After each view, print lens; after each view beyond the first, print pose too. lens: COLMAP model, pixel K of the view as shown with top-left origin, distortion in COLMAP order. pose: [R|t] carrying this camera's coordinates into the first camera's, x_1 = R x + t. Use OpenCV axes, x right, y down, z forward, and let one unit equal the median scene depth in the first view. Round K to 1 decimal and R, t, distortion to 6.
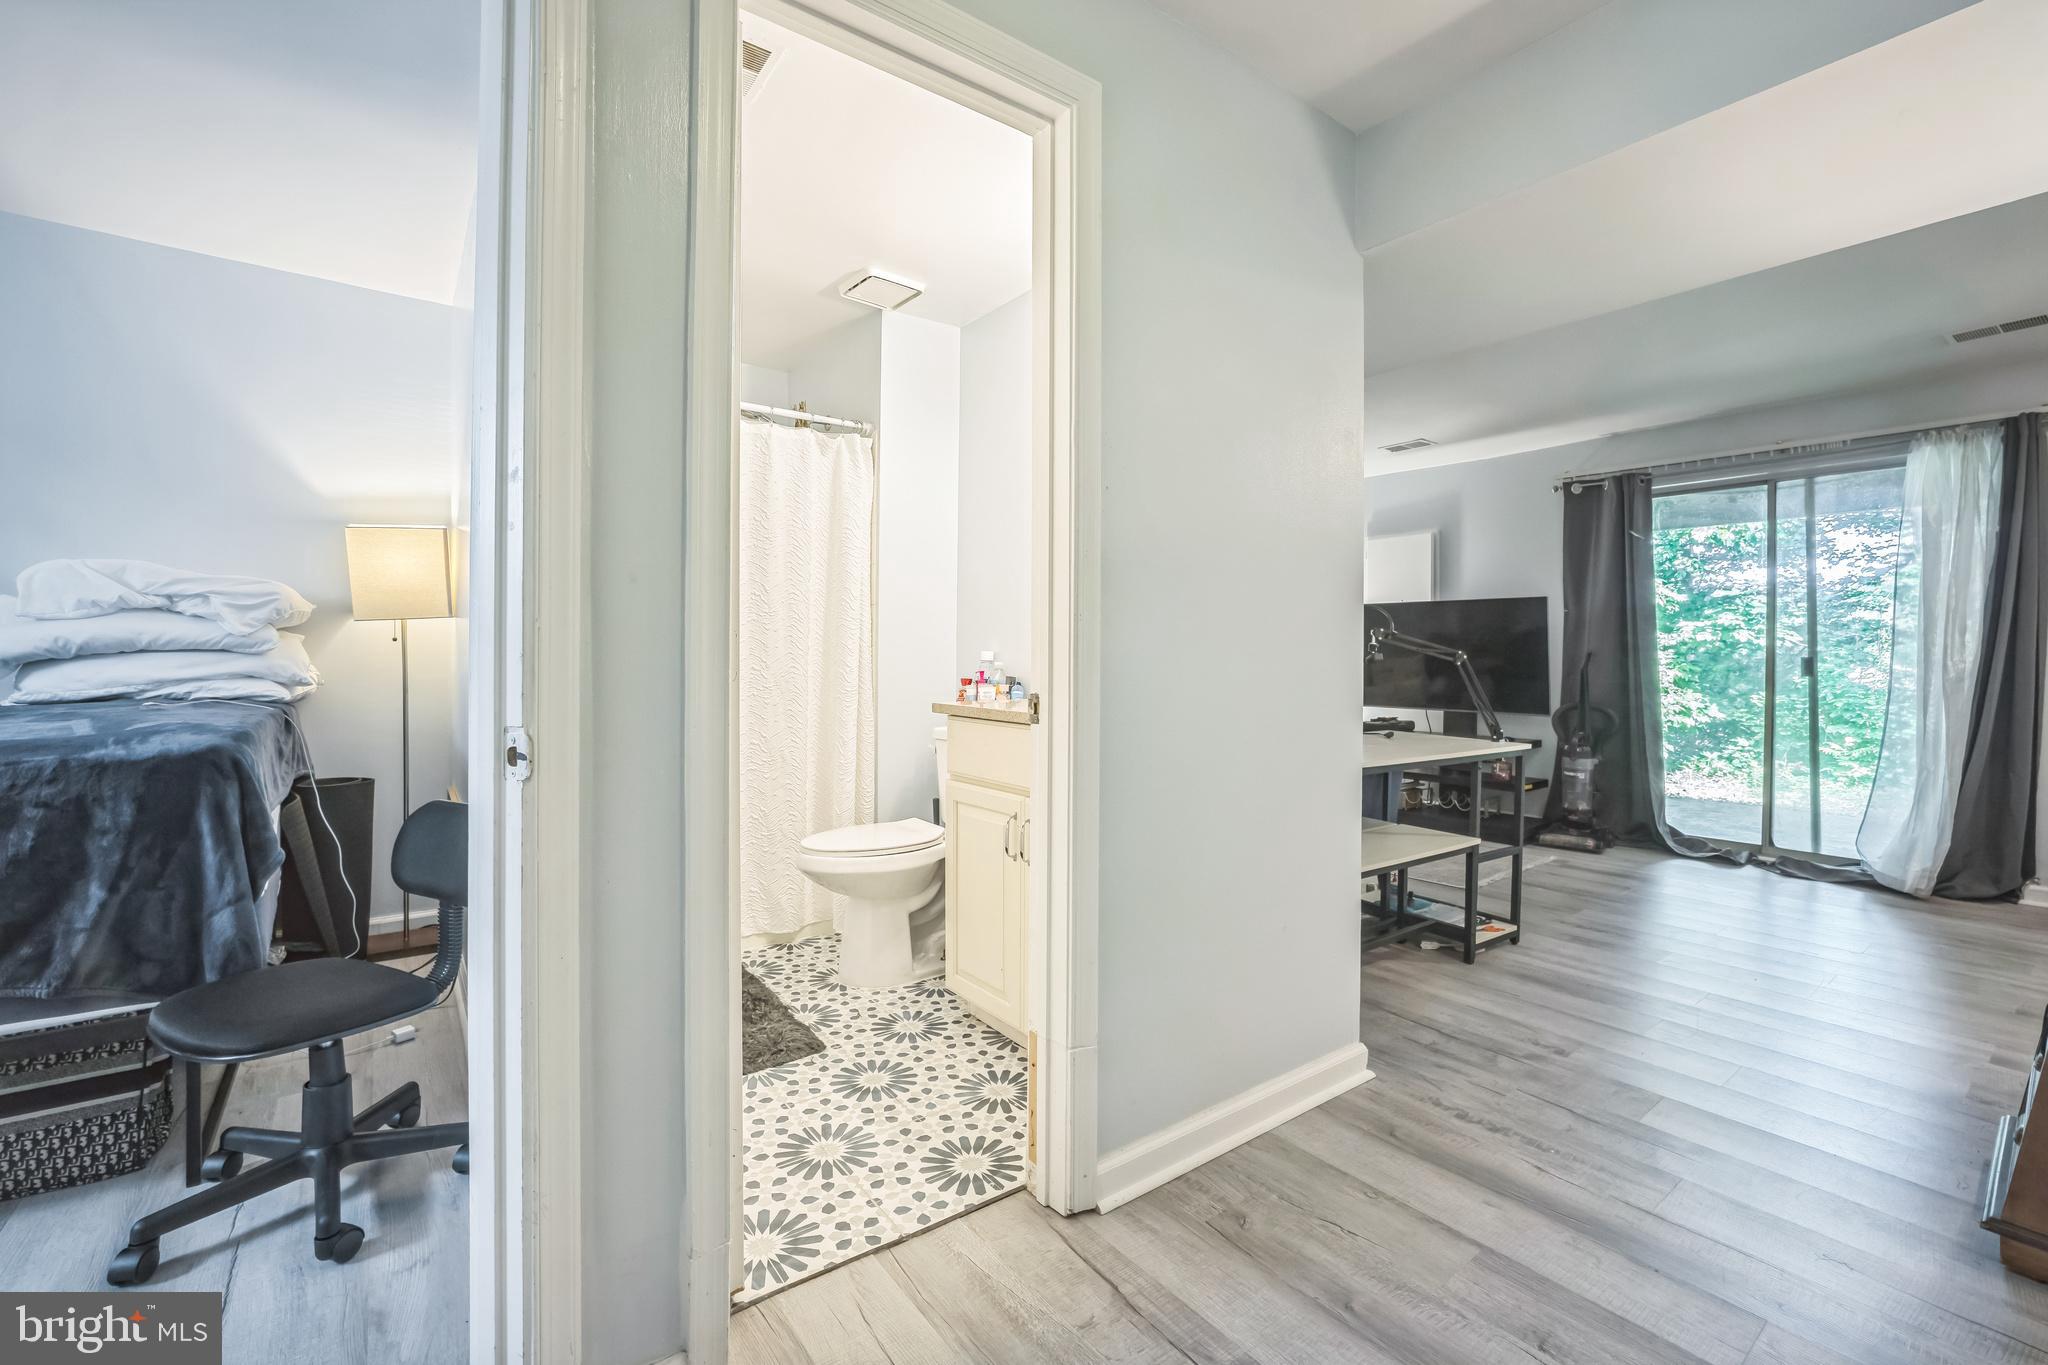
lens RADIAL K [[864.5, 0, 1026.7], [0, 864.5, 674.8], [0, 0, 1]] dist [-0.039894, 0.014911]
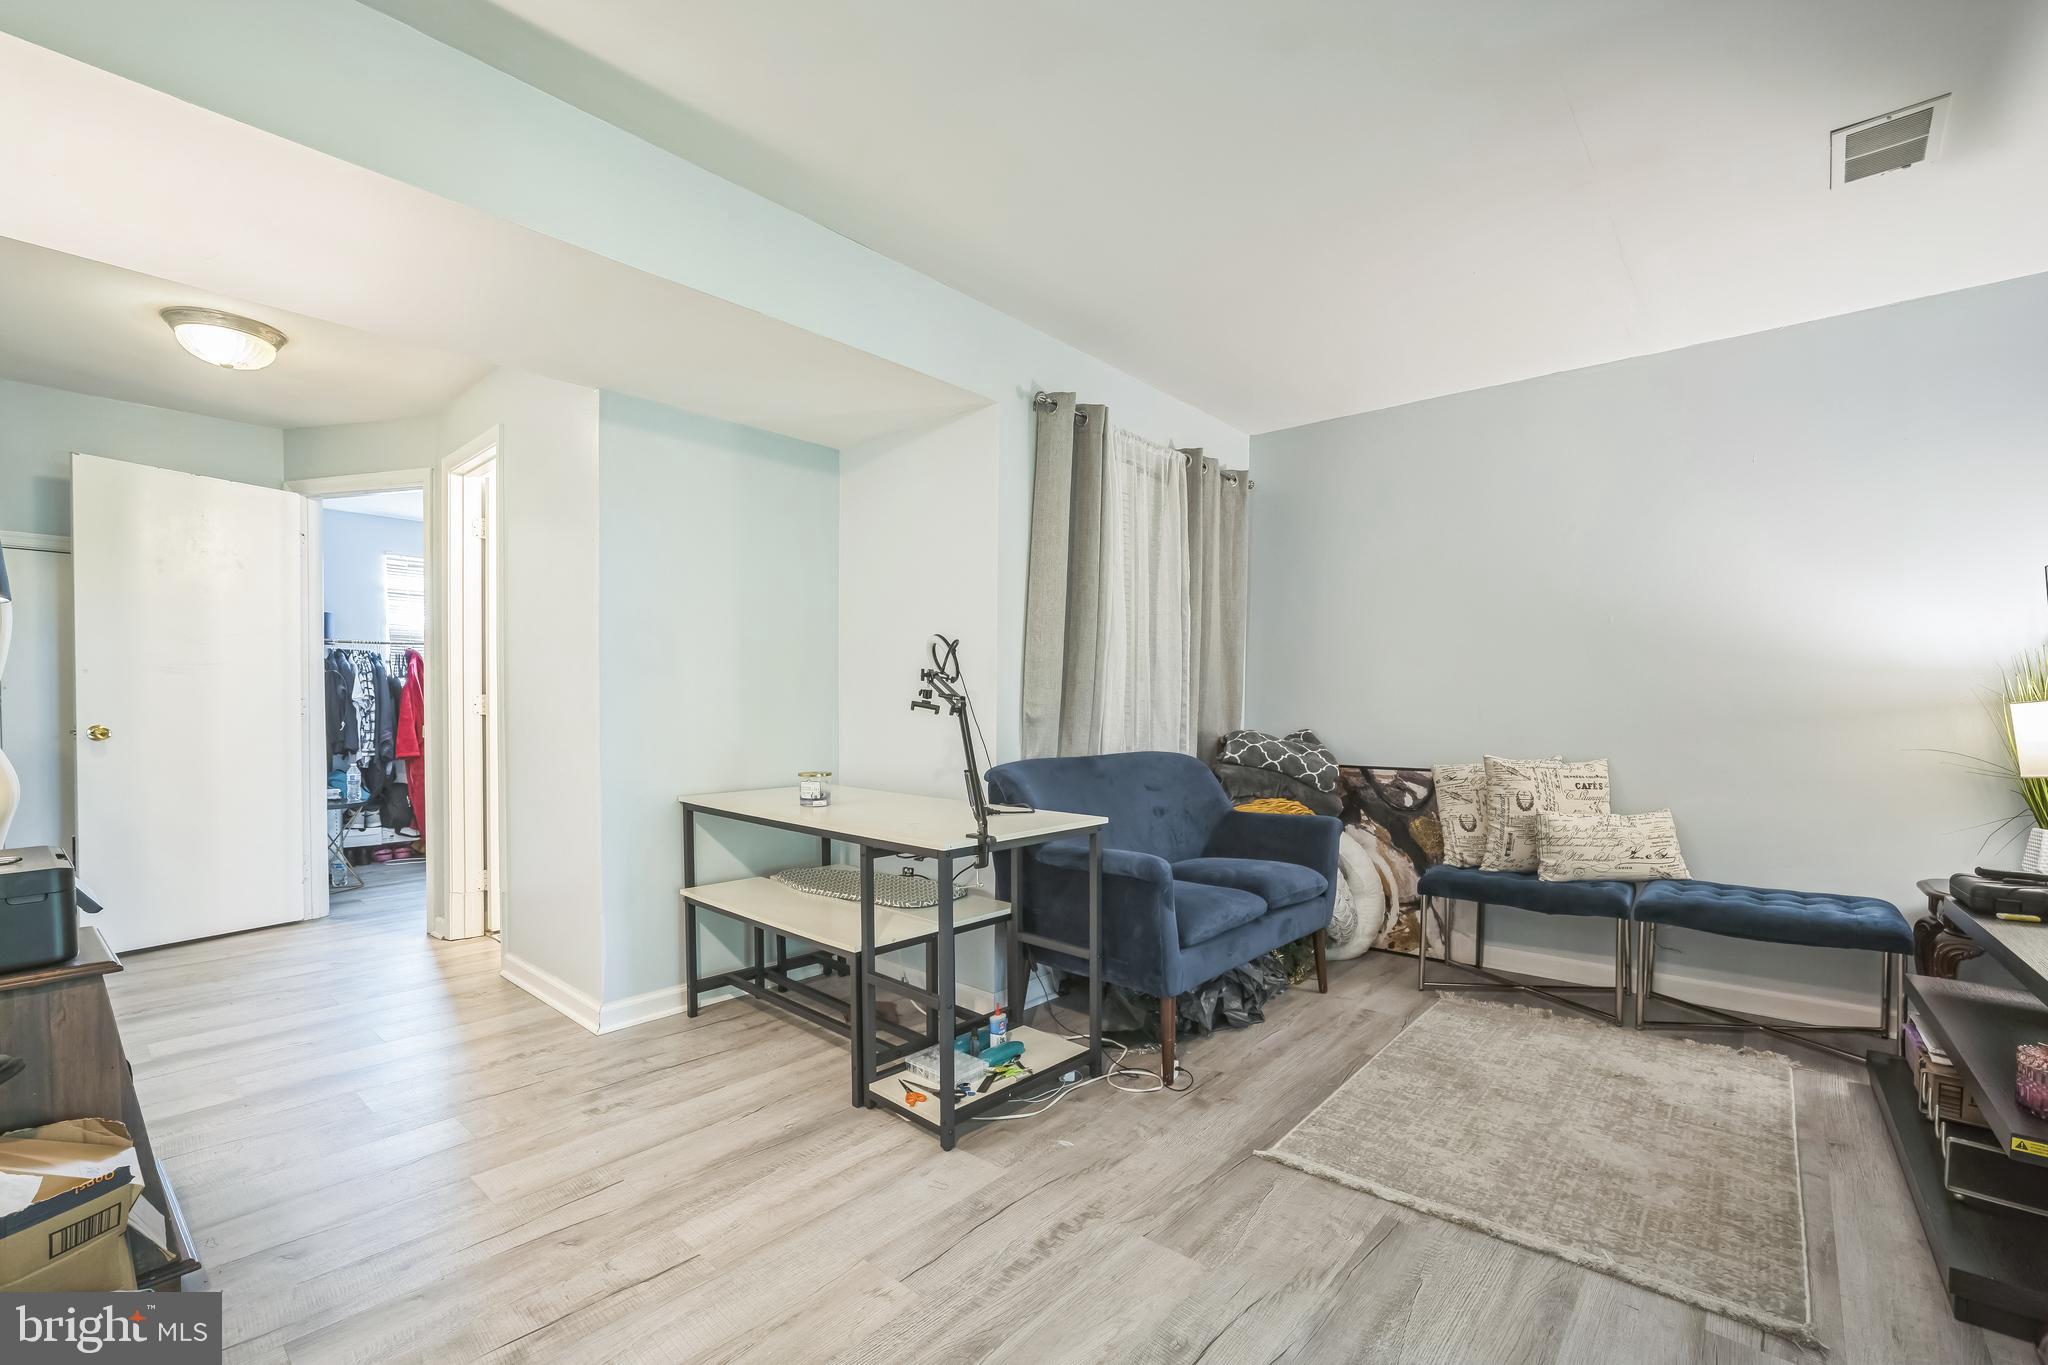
lens RADIAL K [[884.8, 0, 1033.0], [0, 884.8, 729.3], [0, 0, 1]] dist [-0.039748, 0.016233]
pose [[0.212920, 0.023281, -0.976792, 0.341183], [-0.025052, 0.999518, 0.018362, -0.003688], [0.976748, 0.020561, 0.213401, 0.255633]]
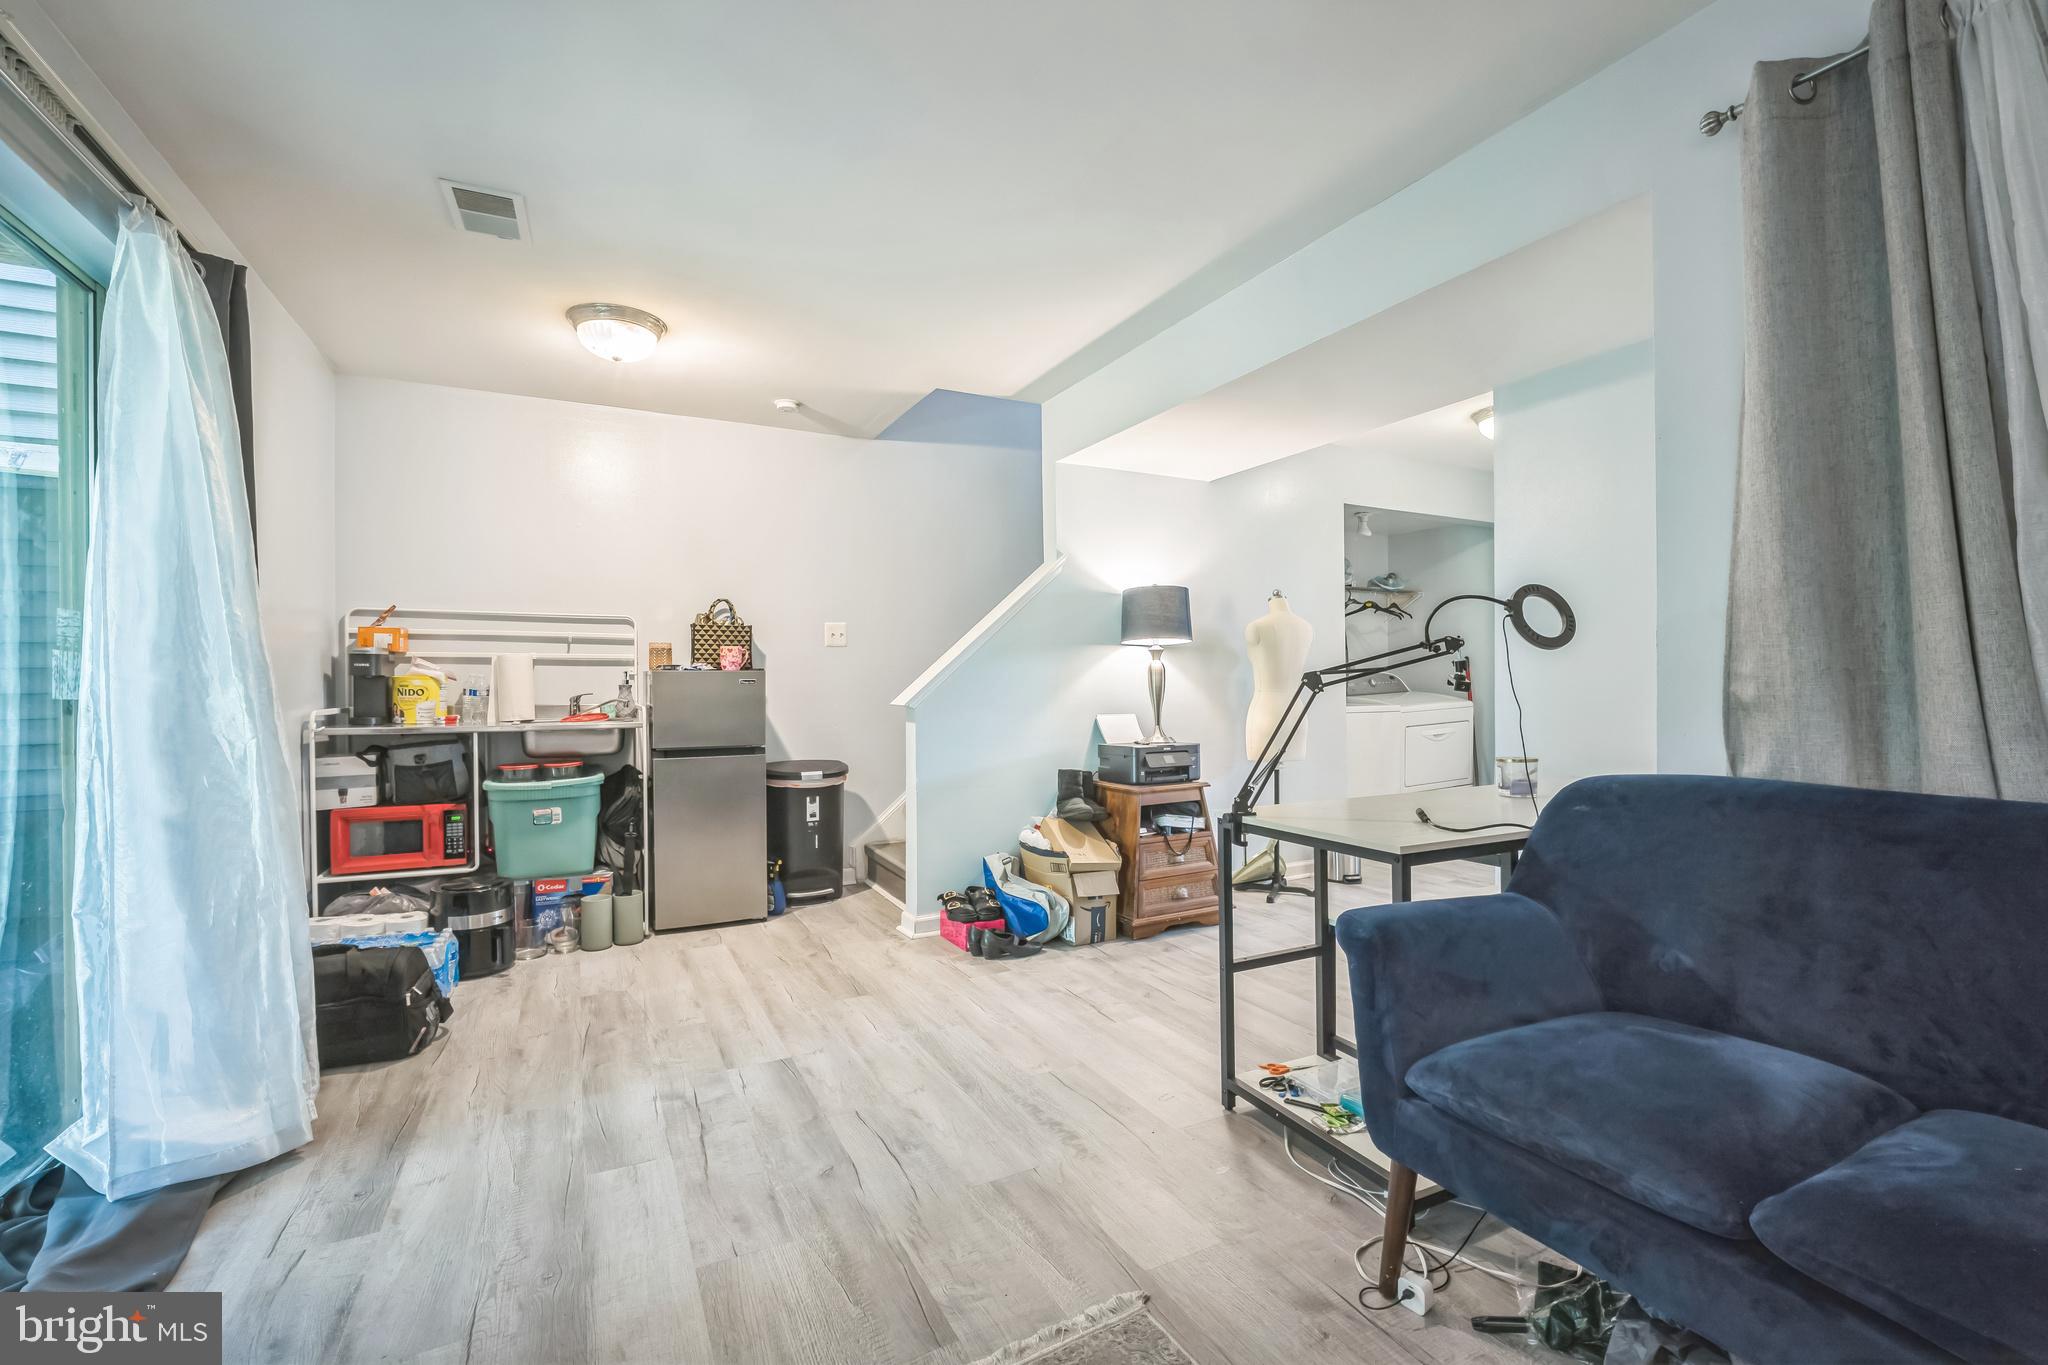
lens RADIAL K [[864.5, 0, 1026.7], [0, 864.5, 674.8], [0, 0, 1]] dist [-0.039894, 0.014911]
pose [[-0.987687, 0.003566, 0.156401, 0.173435], [0.006422, 0.999822, 0.017755, -0.010123], [-0.156310, 0.018540, -0.987534, 0.468965]]
